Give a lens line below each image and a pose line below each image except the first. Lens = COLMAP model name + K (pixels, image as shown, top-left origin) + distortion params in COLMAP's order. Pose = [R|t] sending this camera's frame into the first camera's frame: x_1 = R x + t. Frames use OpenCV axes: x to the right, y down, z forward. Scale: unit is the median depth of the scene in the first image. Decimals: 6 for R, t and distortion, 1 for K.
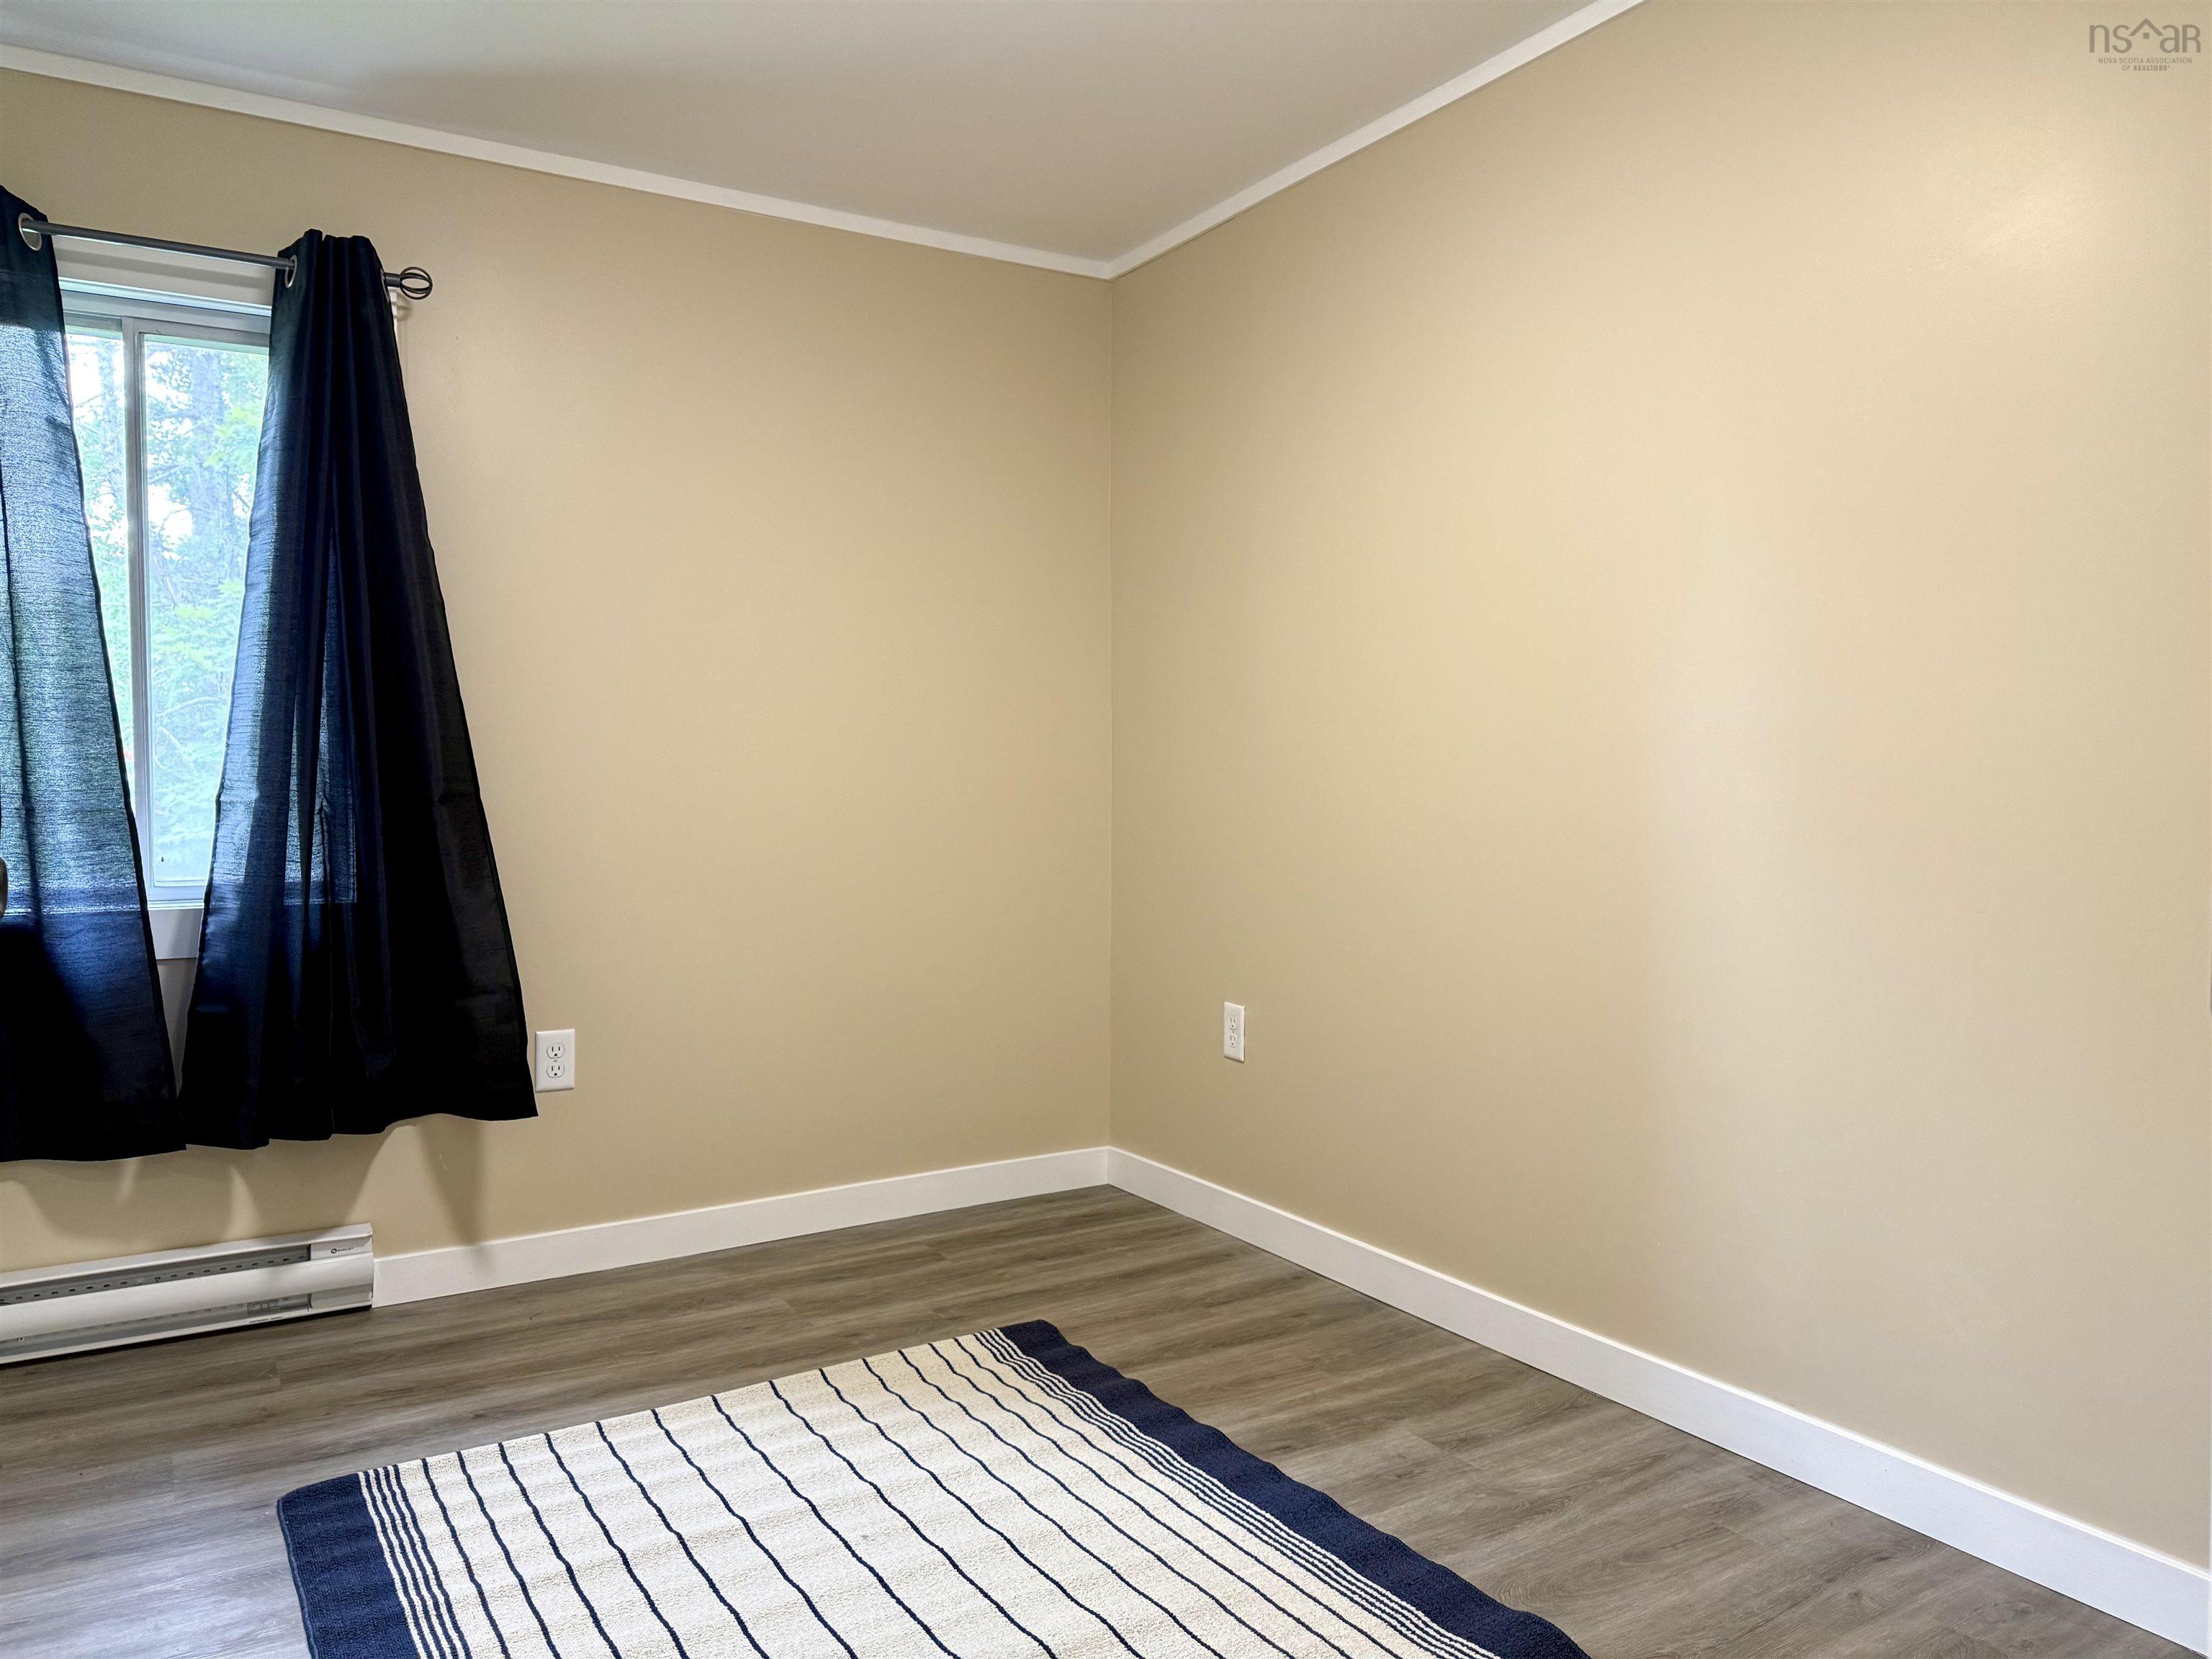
lens RADIAL K [[1571.4, 0, 1087.2], [0, 1571.4, 824.7], [0, 0, 1]] dist [0.006457, -0.003668]
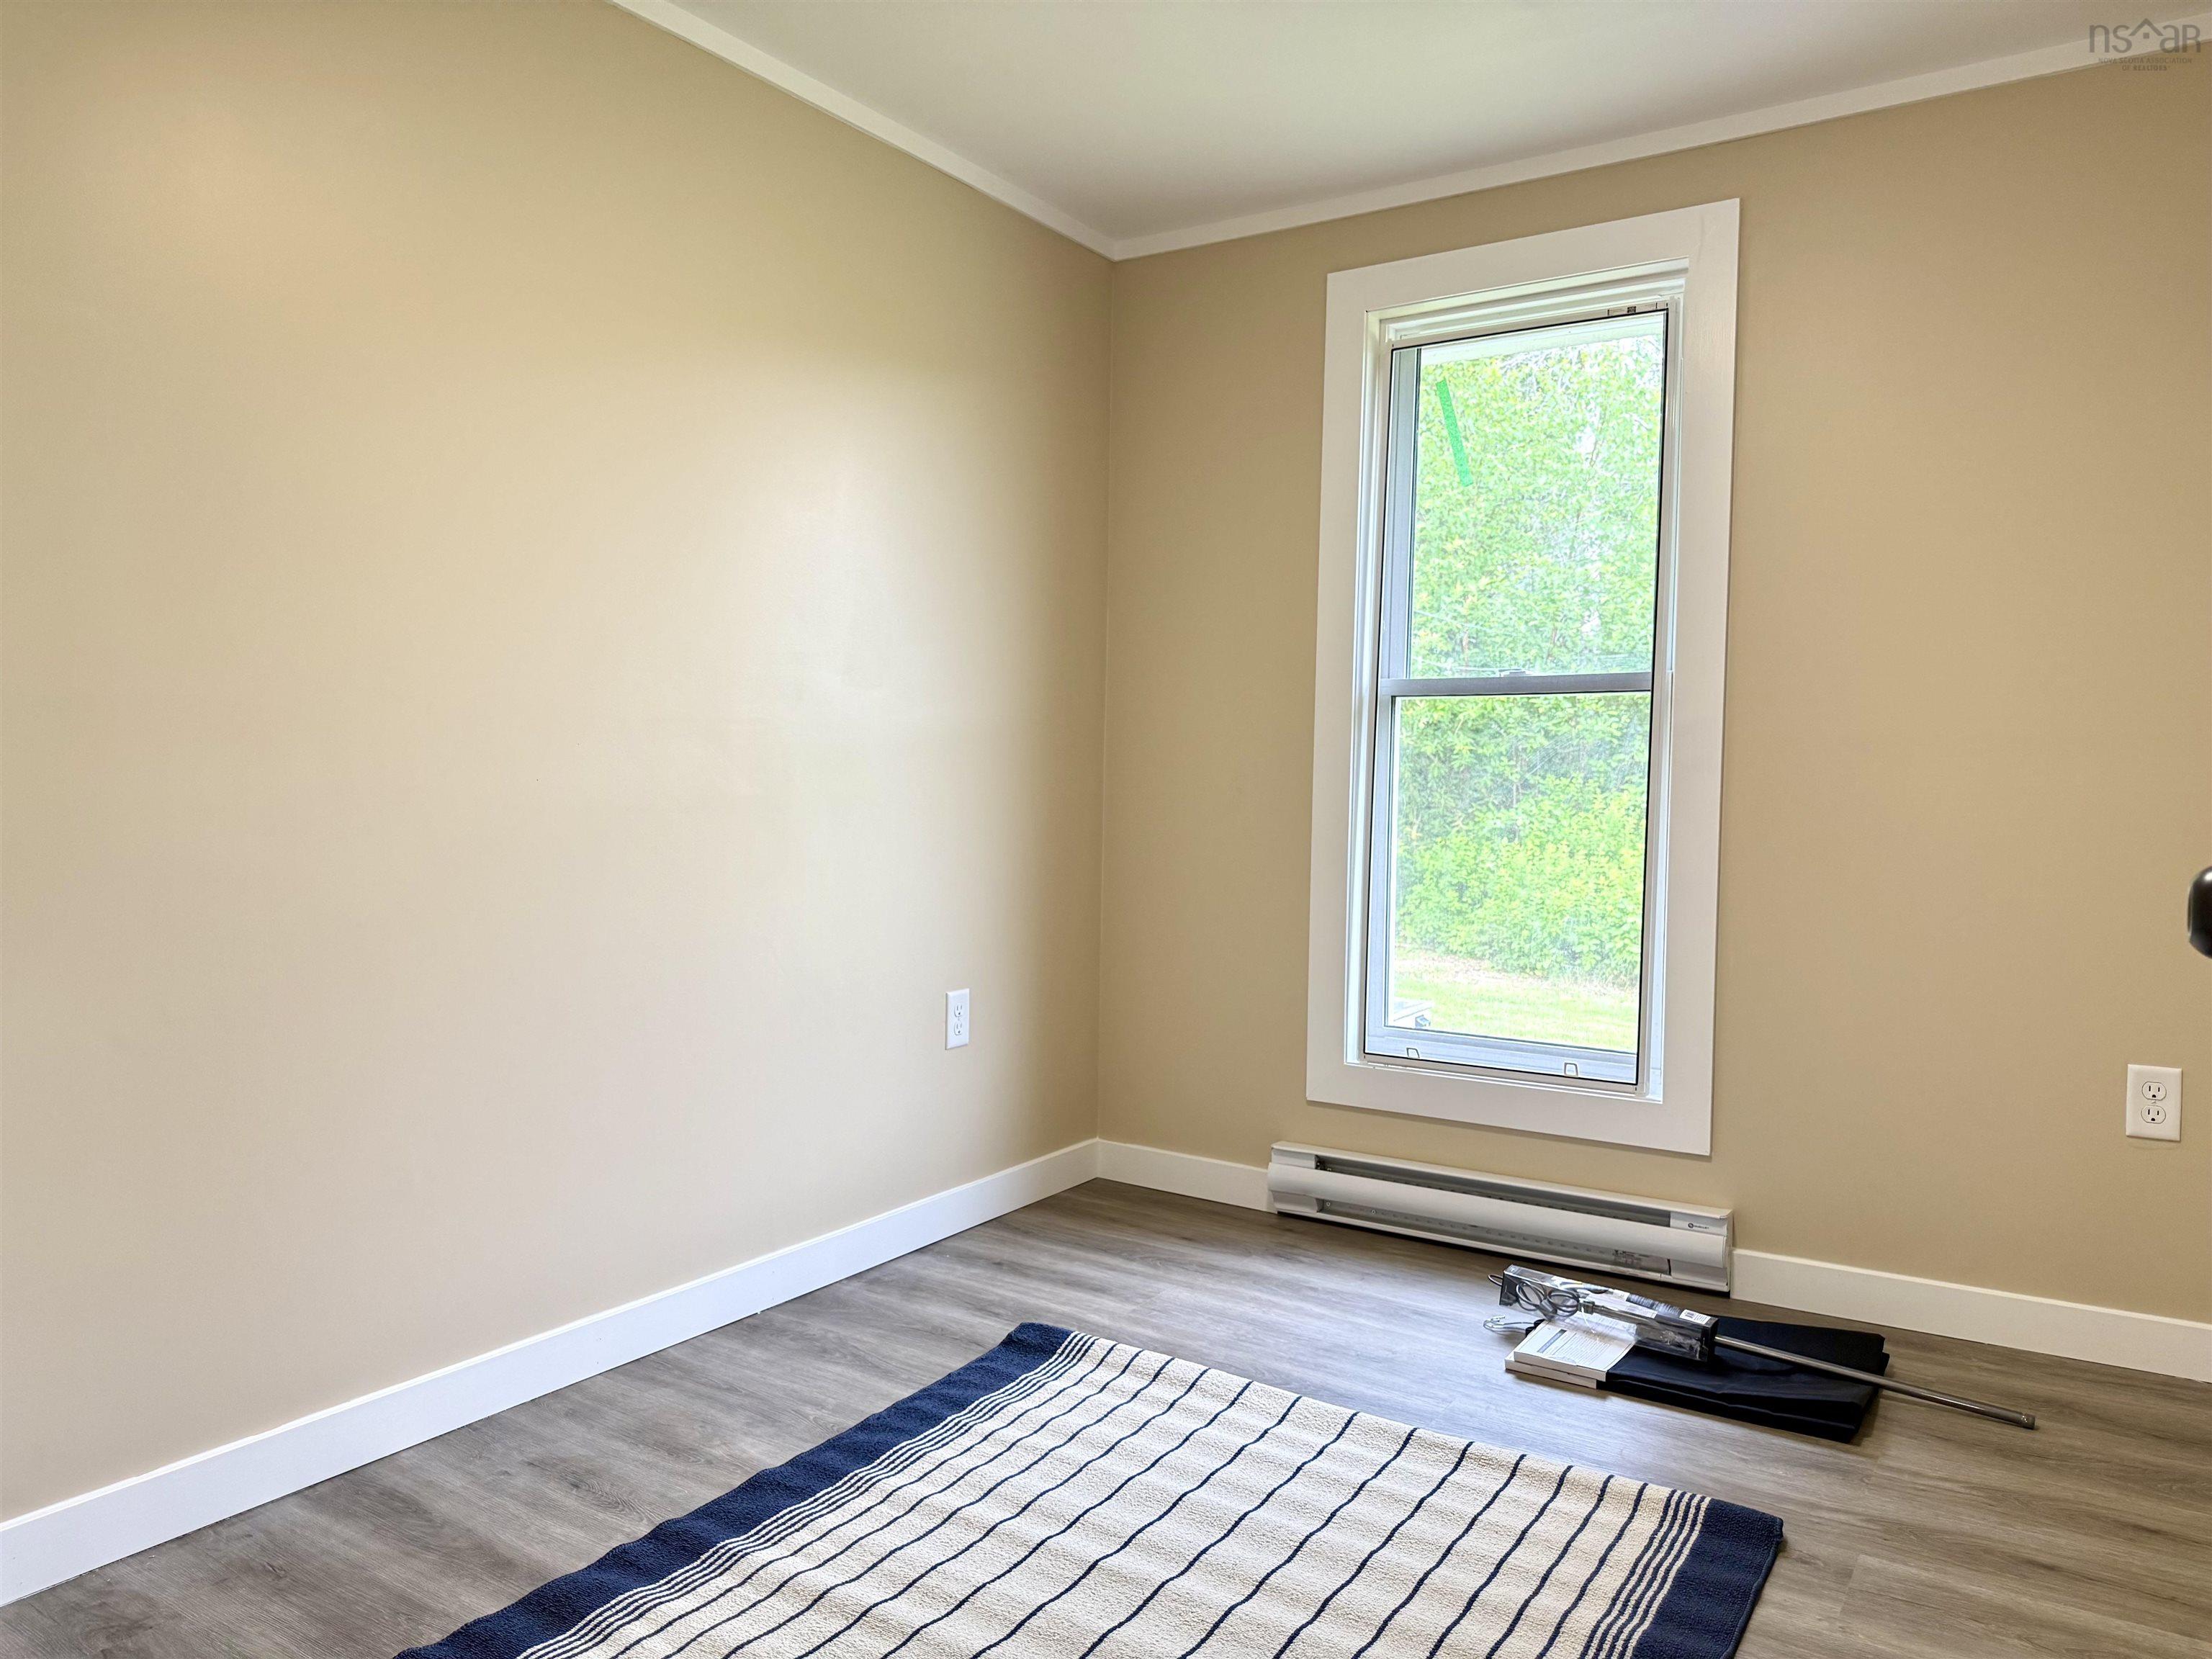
lens RADIAL K [[1571.4, 0, 1087.2], [0, 1571.4, 824.7], [0, 0, 1]] dist [0.006457, -0.003668]
pose [[0.424876, 0.038989, -0.904411, 0.257862], [-0.033181, 0.999071, 0.027482, 0.000637], [0.904643, 0.018332, 0.425776, 0.219715]]
